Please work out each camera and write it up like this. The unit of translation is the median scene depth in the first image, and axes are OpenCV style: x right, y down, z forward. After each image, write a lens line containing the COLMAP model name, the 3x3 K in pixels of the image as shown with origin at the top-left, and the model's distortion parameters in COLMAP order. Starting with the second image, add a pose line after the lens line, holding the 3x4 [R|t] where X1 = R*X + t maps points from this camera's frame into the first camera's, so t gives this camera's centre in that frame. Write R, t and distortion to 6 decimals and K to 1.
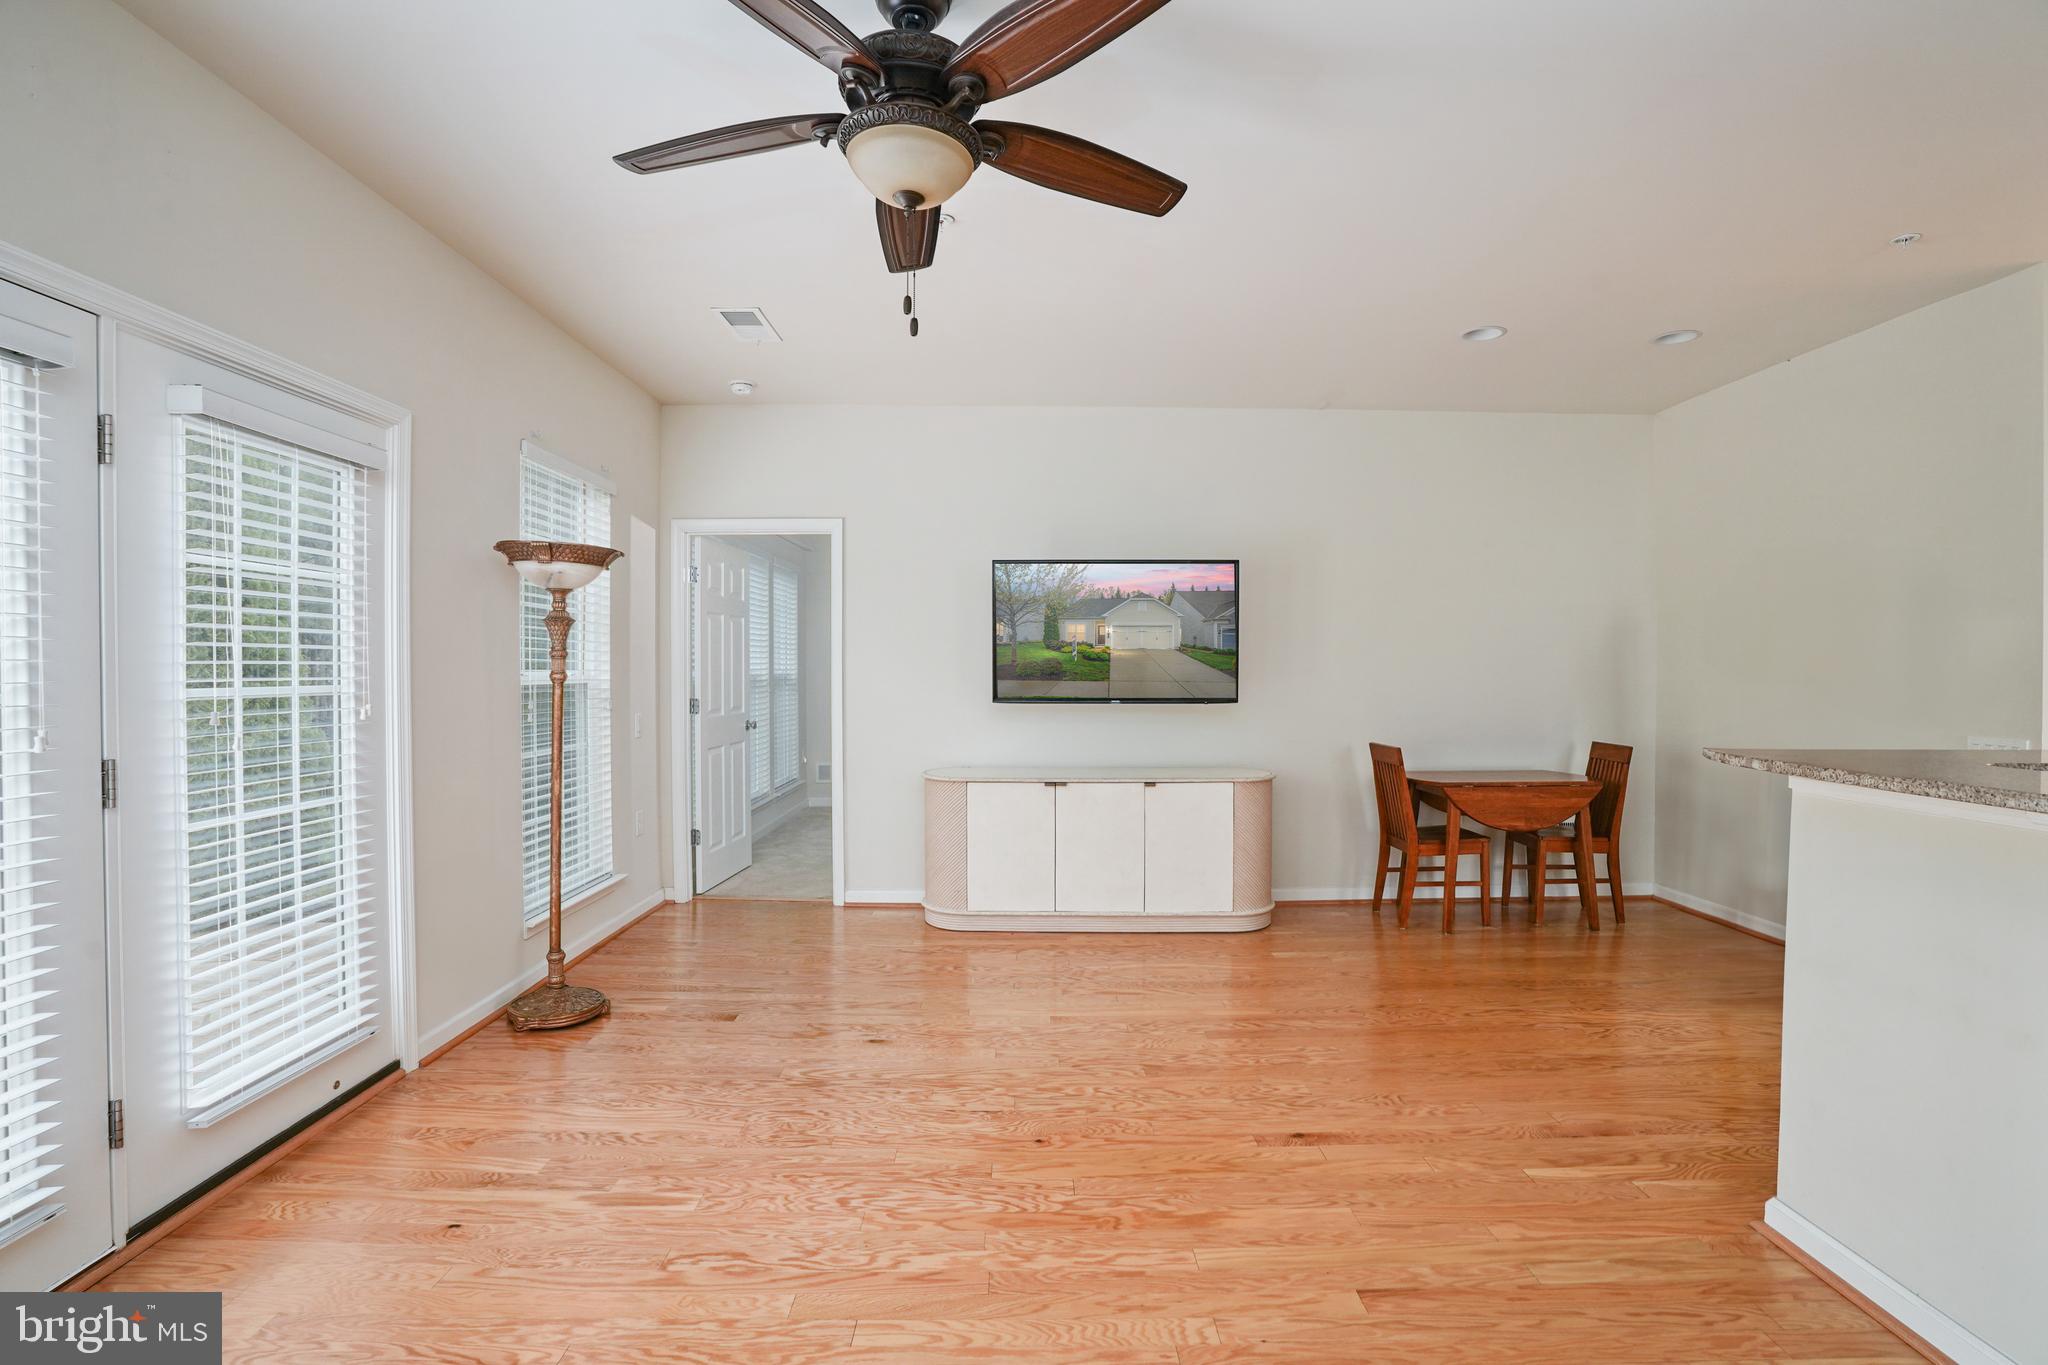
lens RADIAL K [[937.7, 0, 1013.8], [0, 937.7, 676.1], [0, 0, 1]] dist [-0.044509, 0.010669]
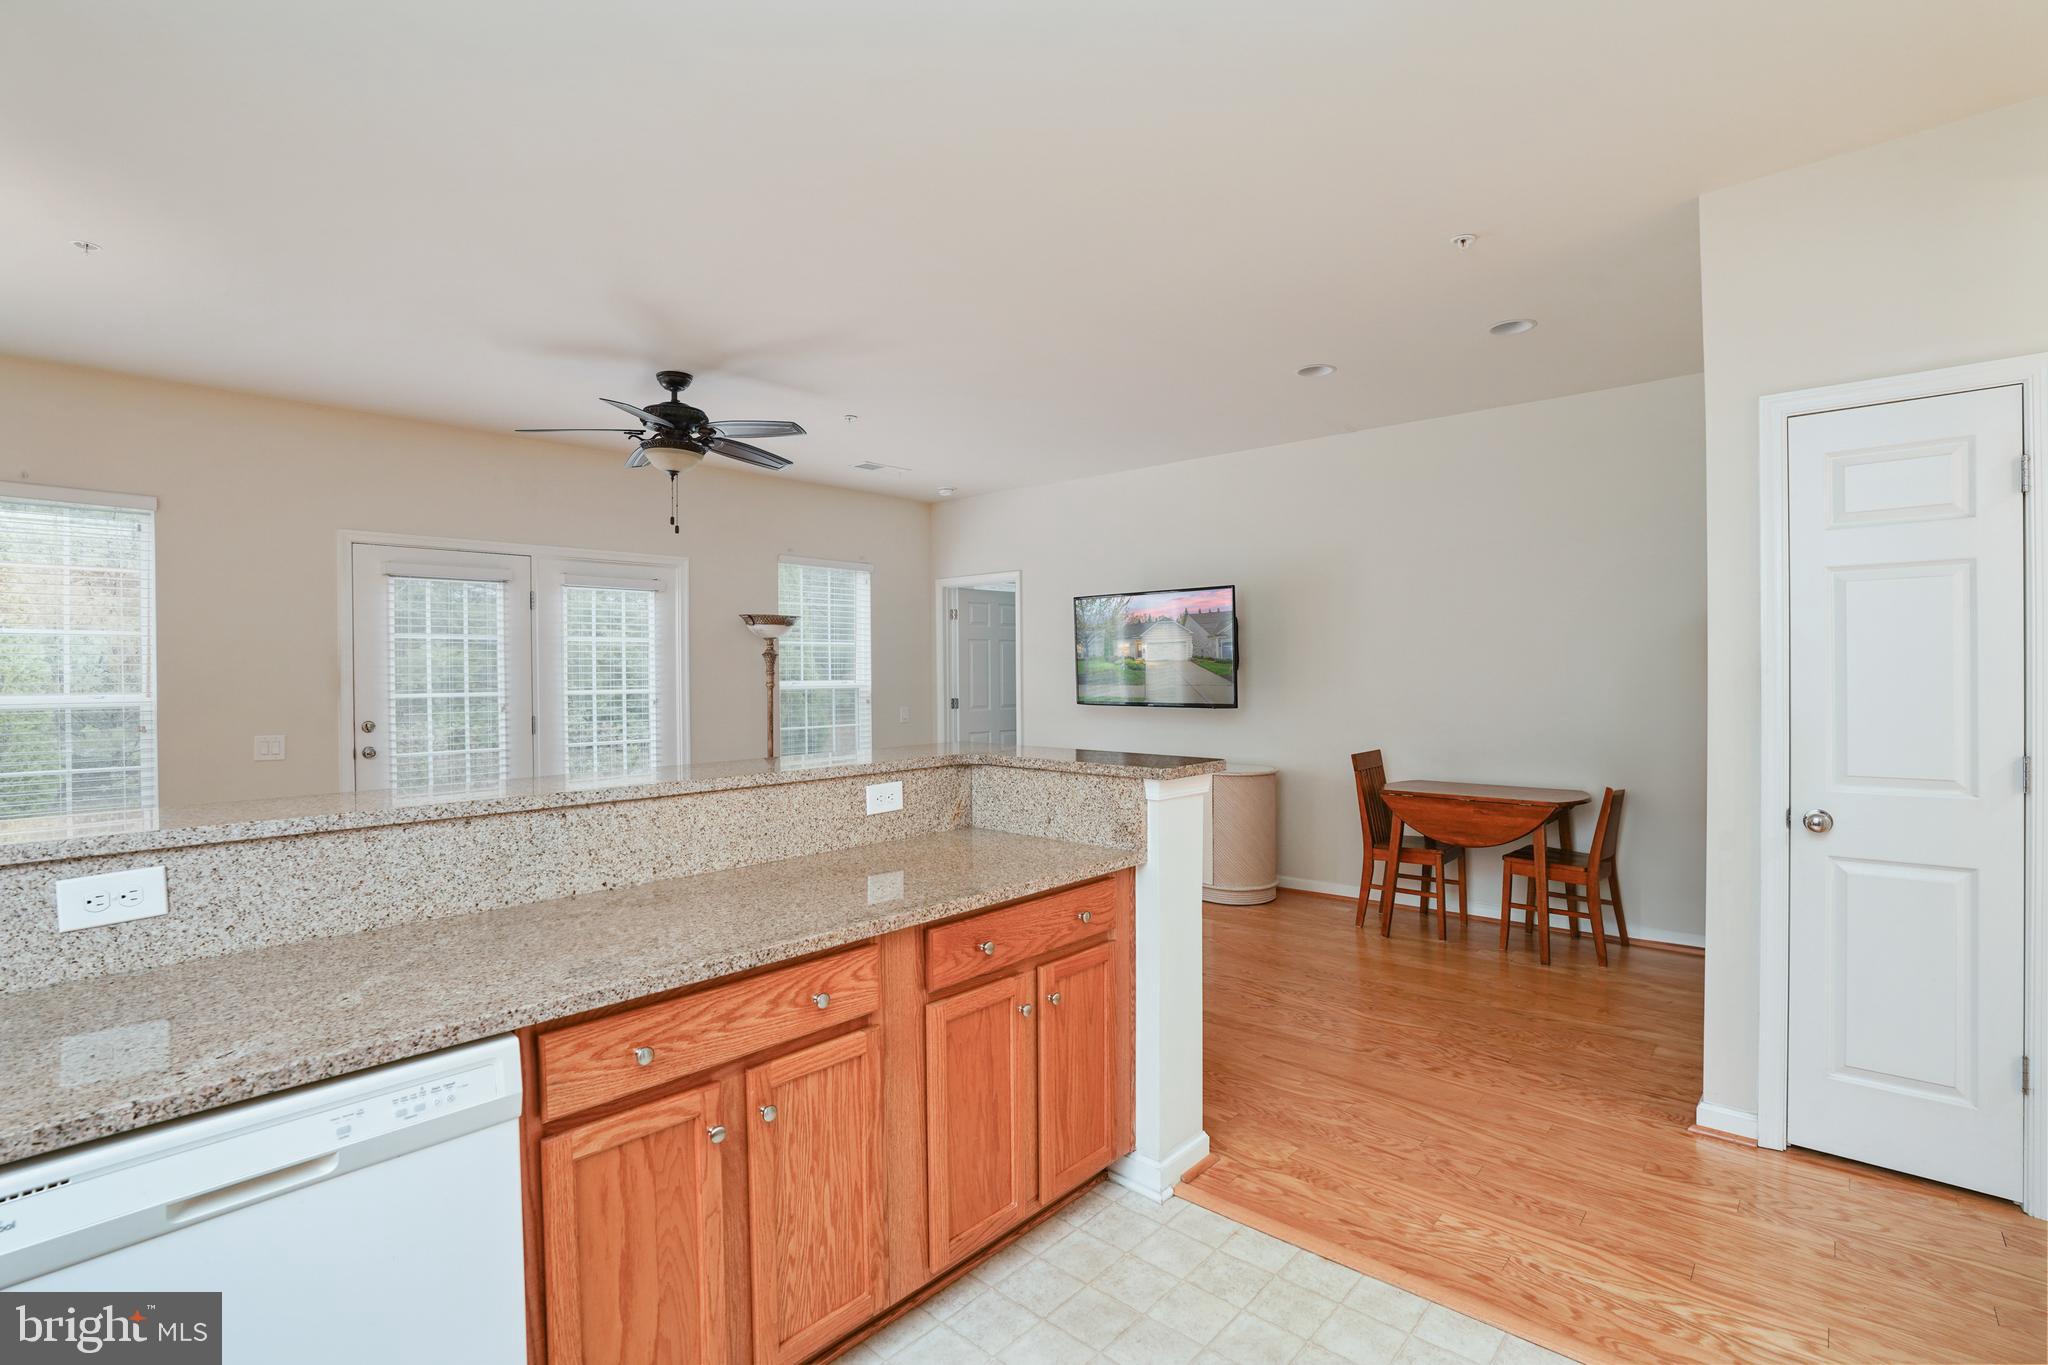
lens RADIAL K [[937.7, 0, 1031.2], [0, 937.7, 676.3], [0, 0, 1]] dist [-0.044509, 0.010669]
pose [[0.732704, -0.001958, -0.680544, 0.841592], [0.001966, 0.999998, -0.000761, -0.009969], [0.680544, -0.000780, 0.732706, -0.018853]]
